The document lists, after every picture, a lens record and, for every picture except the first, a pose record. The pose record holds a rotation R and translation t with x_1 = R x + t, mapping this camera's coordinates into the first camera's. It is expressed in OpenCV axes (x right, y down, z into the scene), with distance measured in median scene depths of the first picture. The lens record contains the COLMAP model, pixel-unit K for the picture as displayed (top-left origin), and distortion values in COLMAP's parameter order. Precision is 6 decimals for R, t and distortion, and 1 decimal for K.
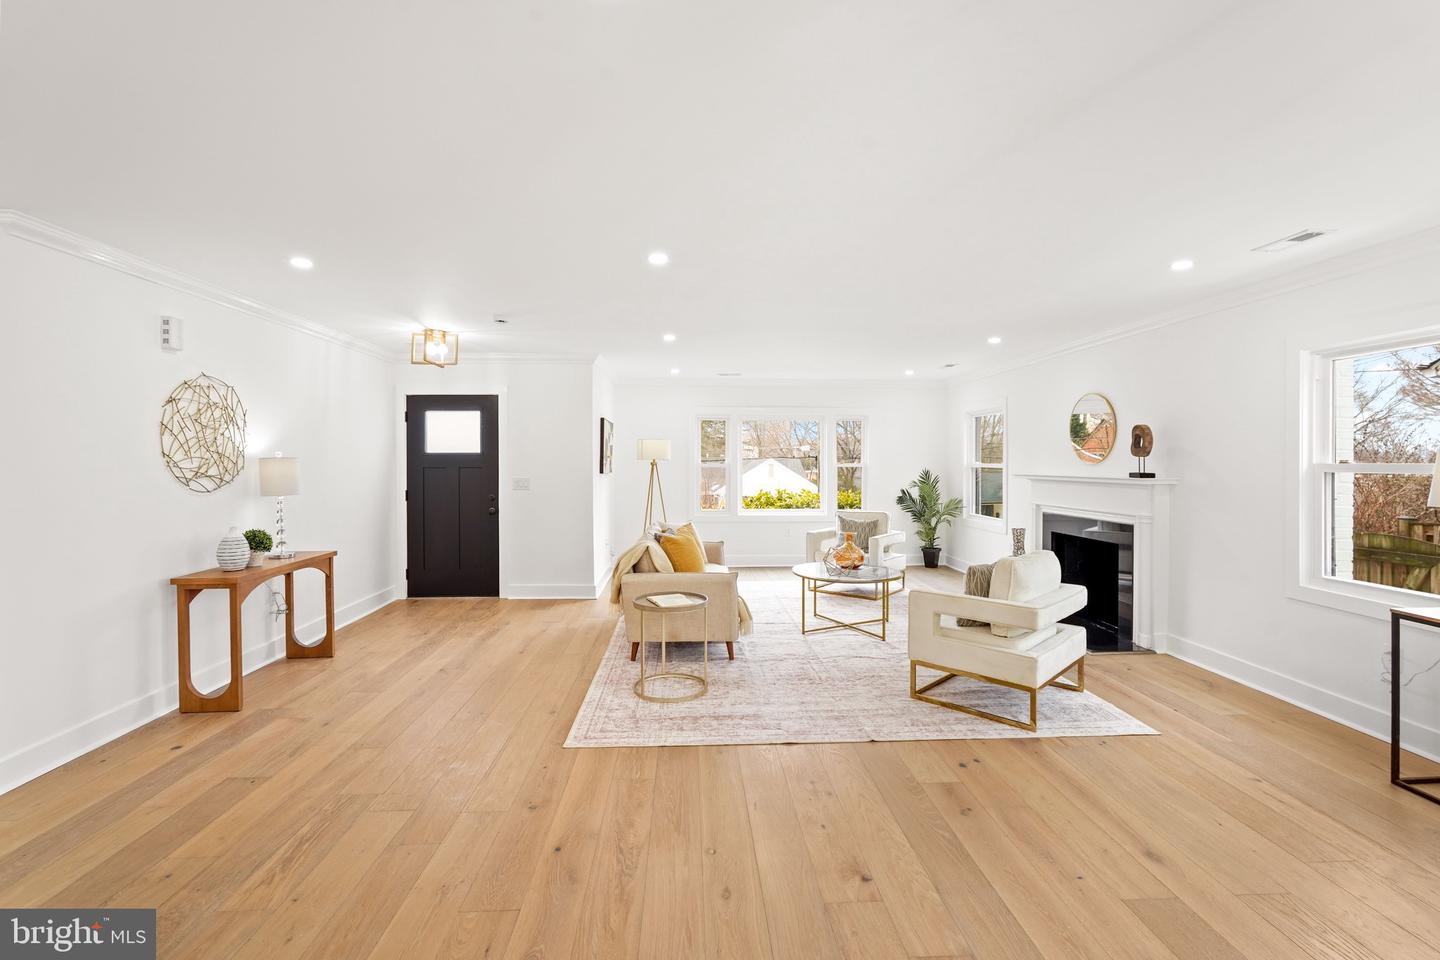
lens RADIAL K [[640.7, 0, 715.2], [0, 640.7, 460.2], [0, 0, 1]] dist [-0.014741, 0.008214]
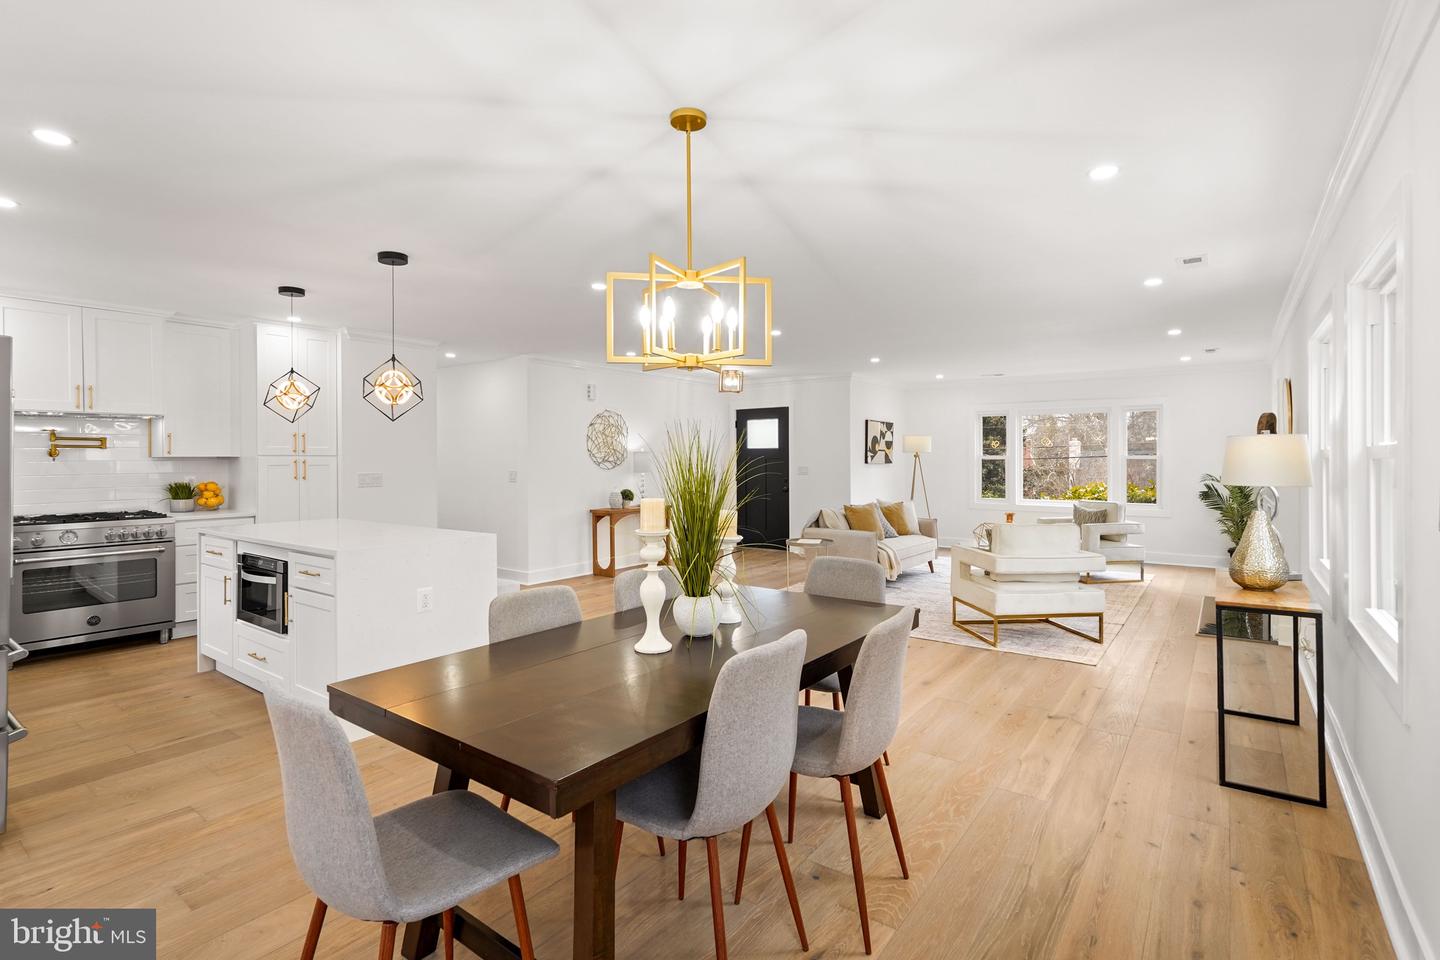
lens RADIAL K [[687.8, 0, 717.4], [0, 687.8, 454.0], [0, 0, 1]] dist [-0.002252, -0.000278]
pose [[0.773114, -0.004273, -0.634253, 0.733430], [0.002382, 0.999990, -0.003833, 0.010477], [0.634263, 0.001453, 0.773116, -0.391855]]
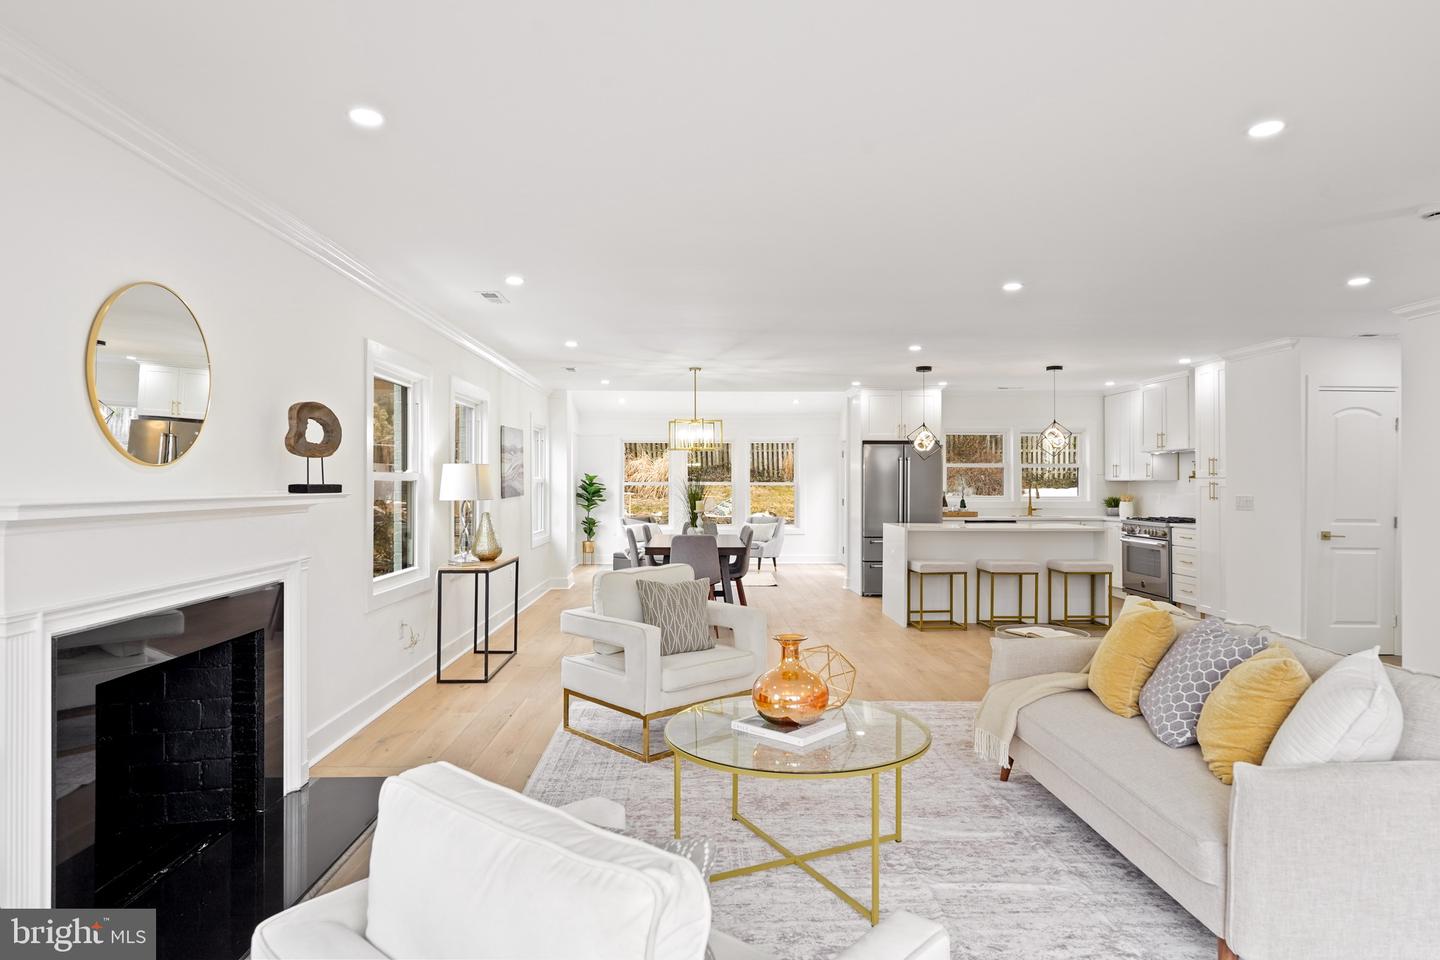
lens RADIAL K [[833.6, 0, 720.0], [0, 833.6, 480.0], [0, 0, 1]] dist [-0.000808, 0.000352]
pose [[-0.999865, -0.000864, 0.016397, 0.301838], [-0.000936, 0.999990, -0.004373, 0.019521], [-0.016393, -0.004387, -0.999856, 1.888926]]
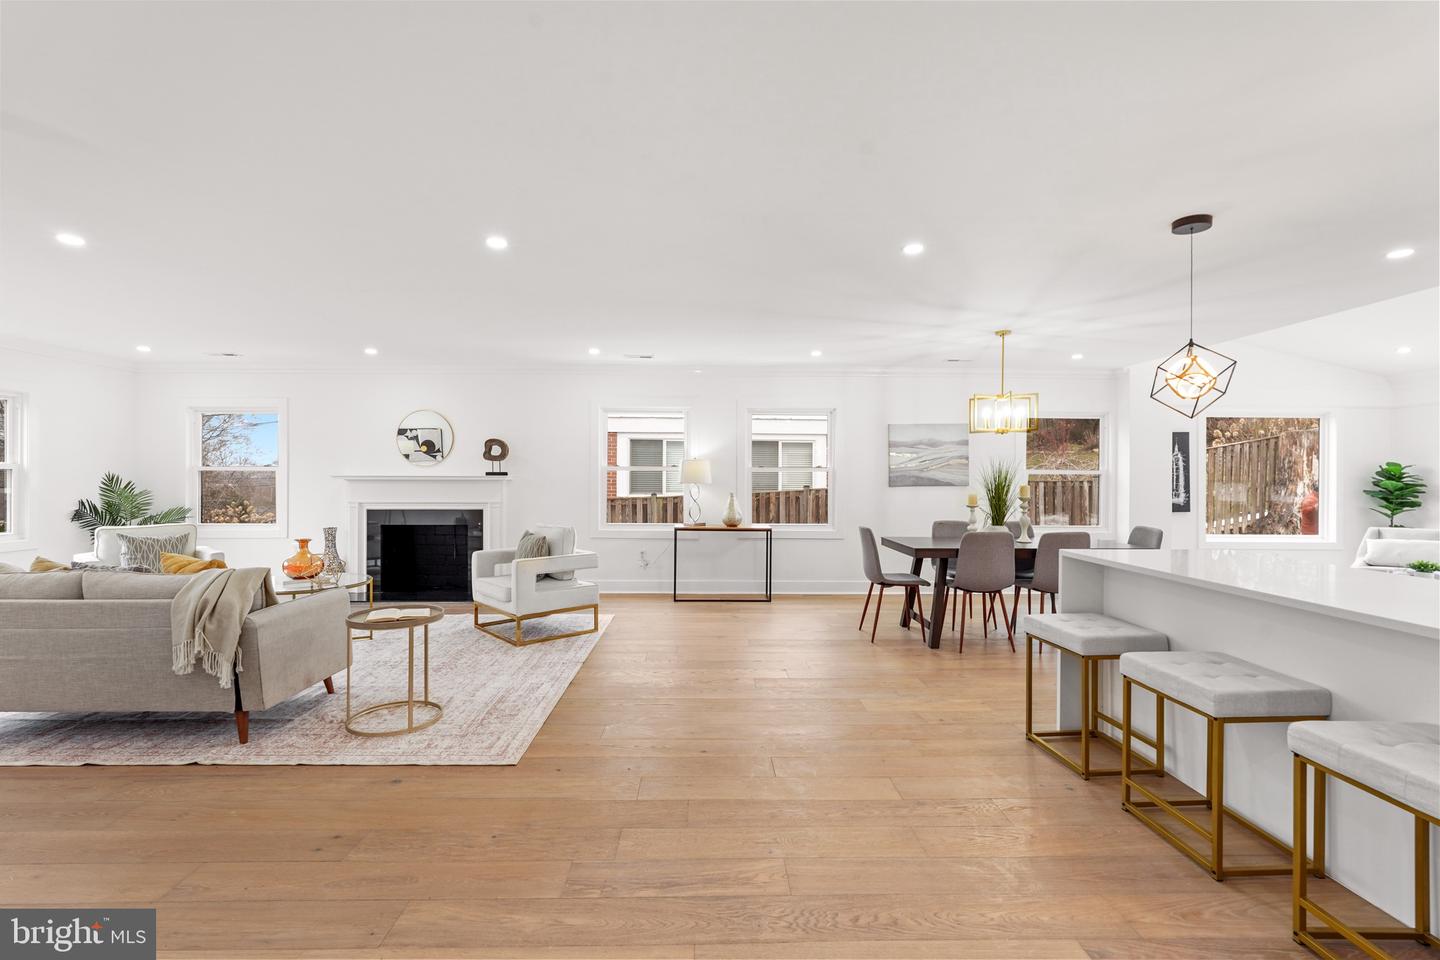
lens RADIAL K [[634.6, 0, 717.7], [0, 634.6, 479.3], [0, 0, 1]] dist [-0.020757, 0.012132]
pose [[0.024732, -0.003383, 0.999688, -0.801996], [-0.005543, 0.999978, 0.003522, 0.029940], [-0.999679, -0.005629, 0.024713, 0.497187]]
